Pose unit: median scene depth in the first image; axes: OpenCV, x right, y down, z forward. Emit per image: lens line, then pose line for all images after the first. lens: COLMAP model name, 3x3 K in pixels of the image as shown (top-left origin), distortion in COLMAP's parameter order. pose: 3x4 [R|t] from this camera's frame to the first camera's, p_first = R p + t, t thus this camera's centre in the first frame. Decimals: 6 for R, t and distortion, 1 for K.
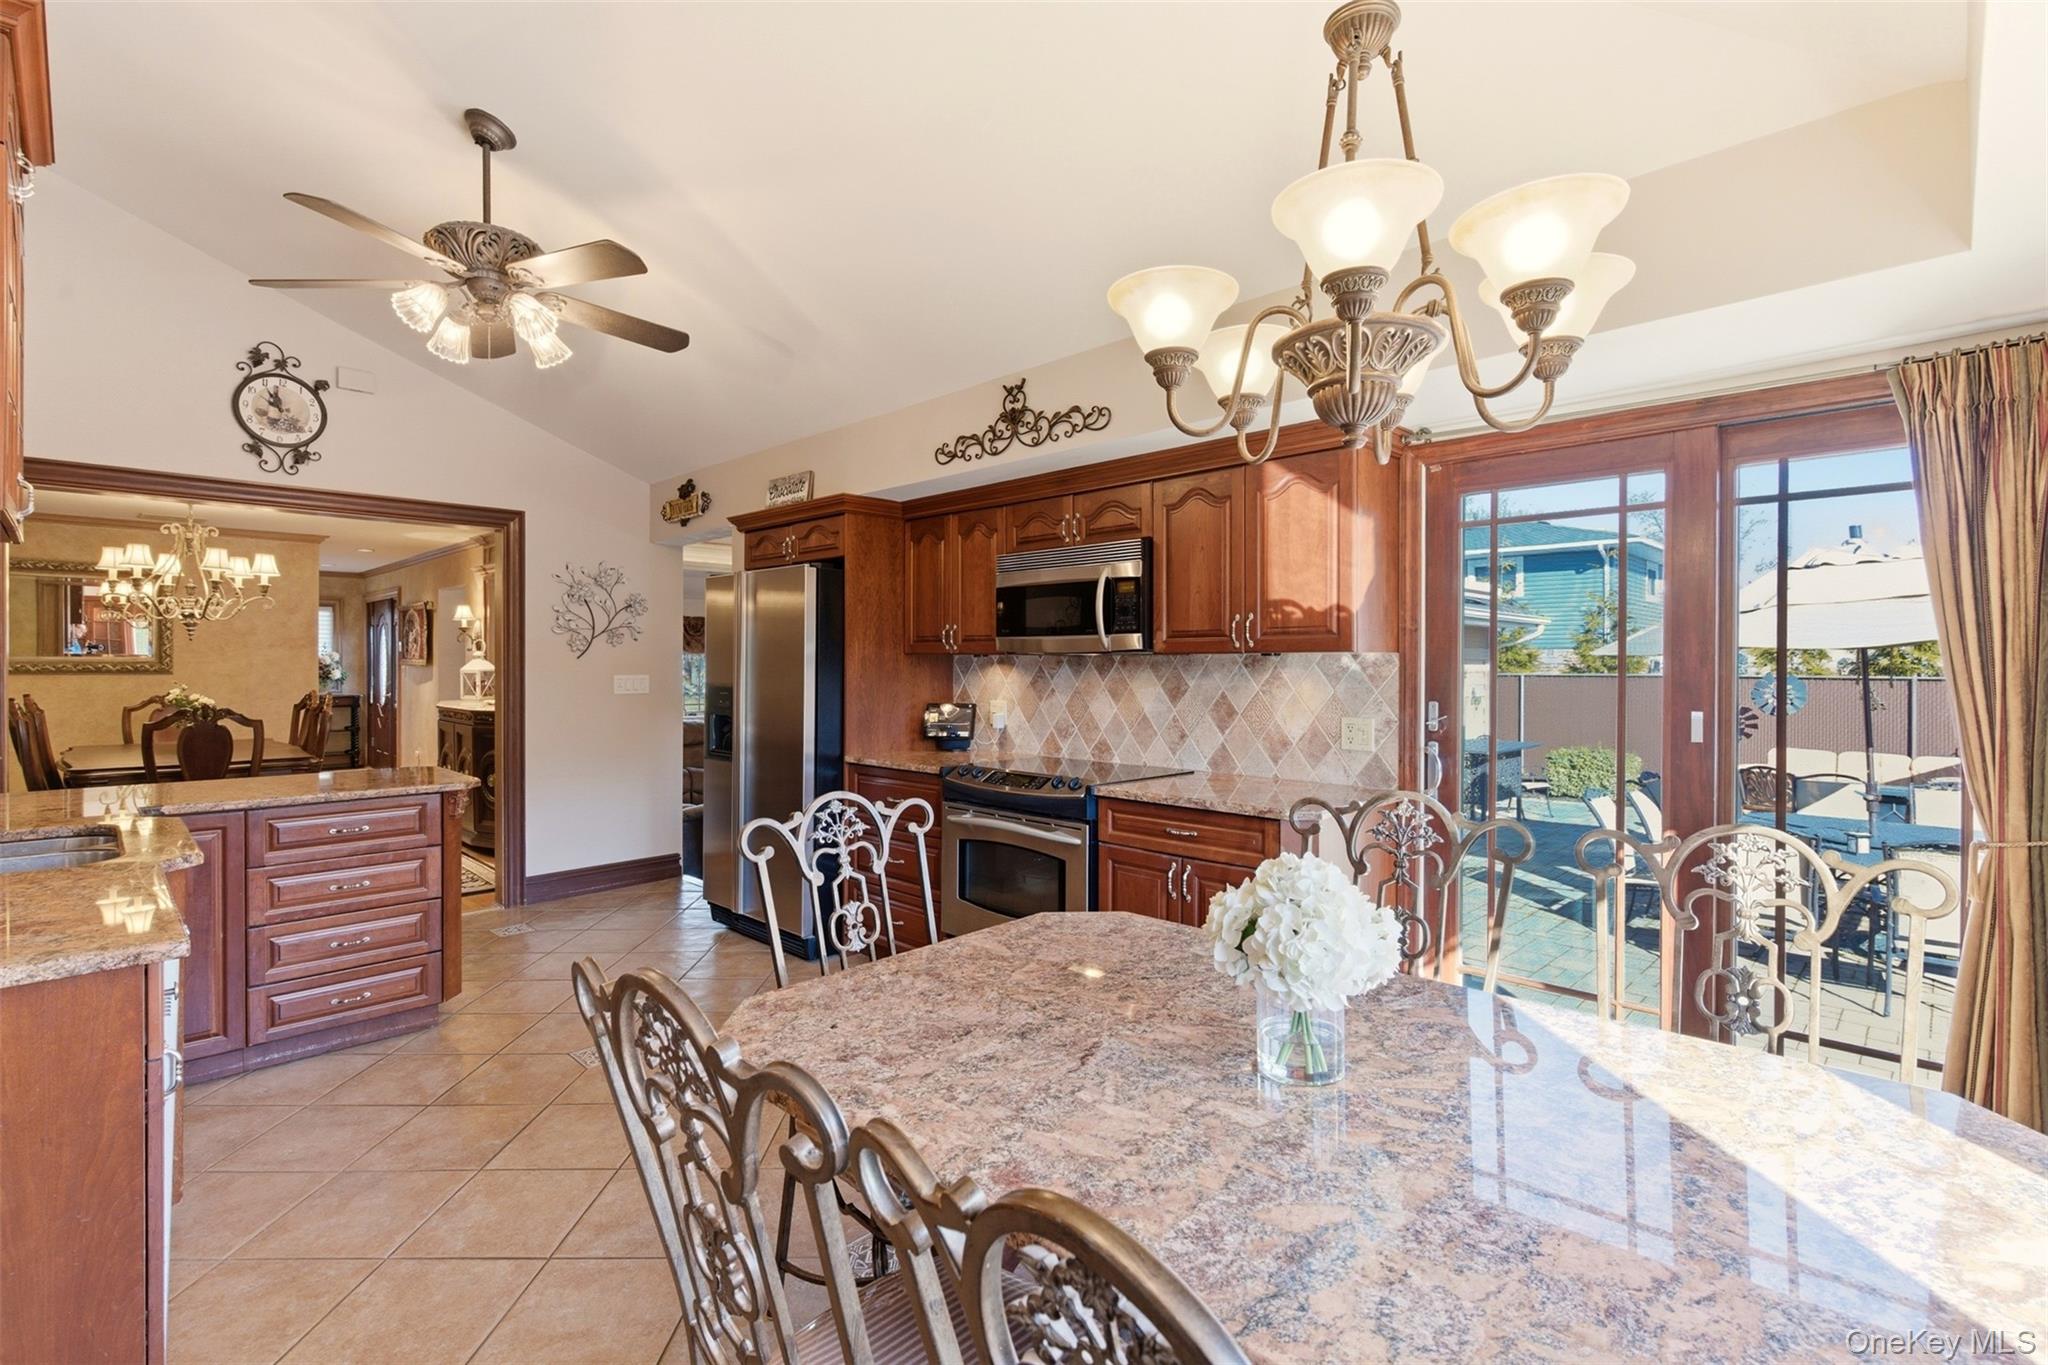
lens RADIAL K [[950.0, 0, 1018.0], [0, 950.0, 667.1], [0, 0, 1]] dist [-0.000176, 0.000780]
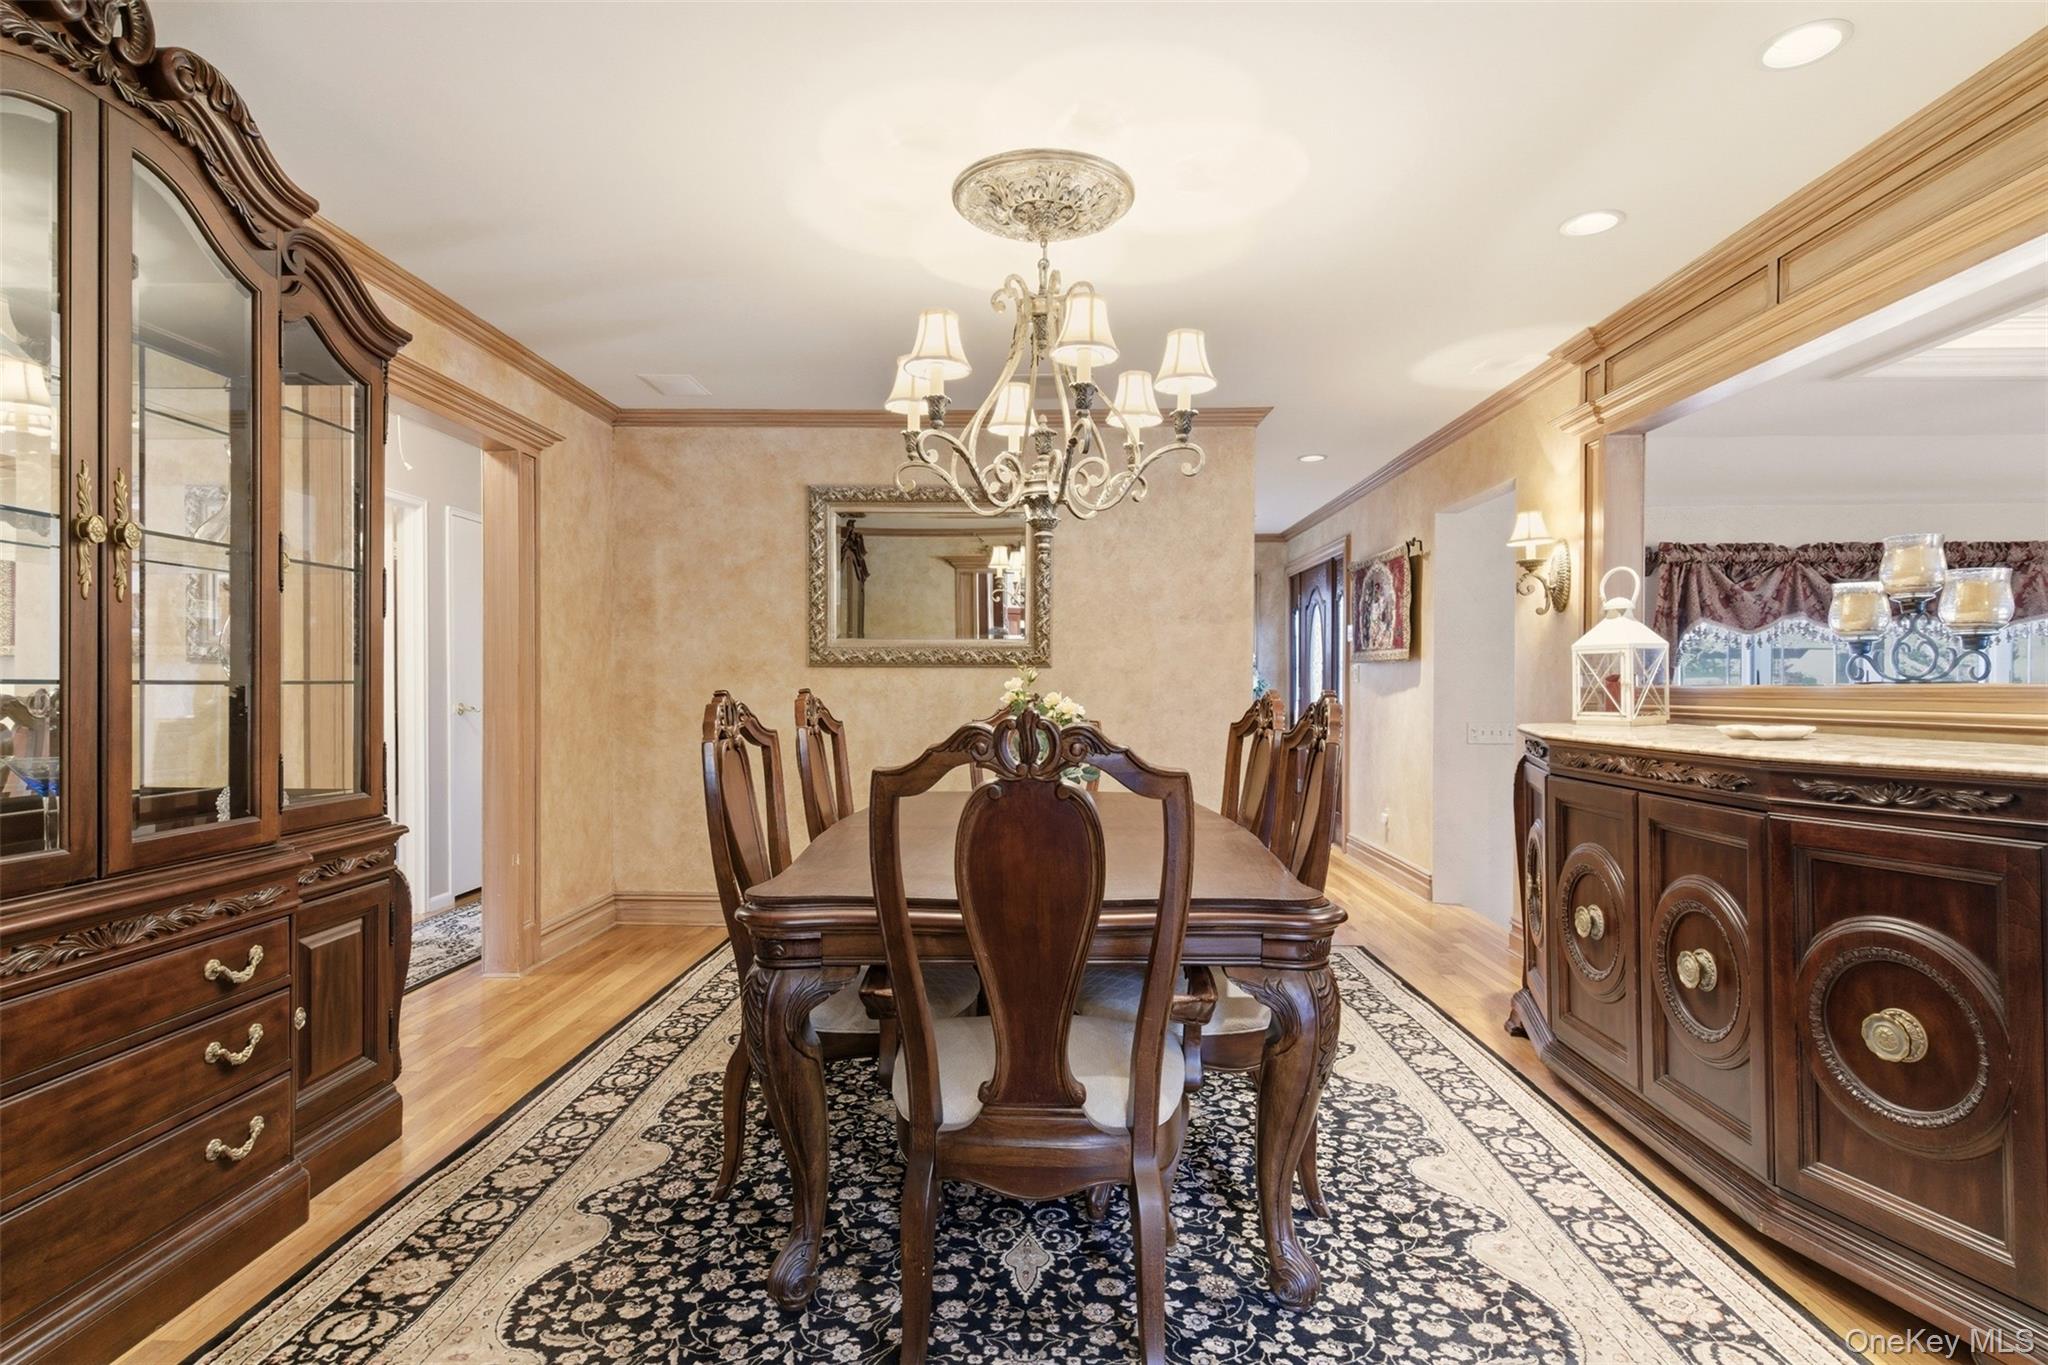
lens RADIAL K [[1071.5, 0, 1024.0], [0, 1071.5, 682.5], [0, 0, 1]] dist [0.006314, -0.002219]
pose [[0.697250, -0.004618, -0.716813, -0.393683], [-0.003631, 0.999944, -0.009973, 0.021484], [0.716819, 0.009556, 0.697194, 0.486273]]
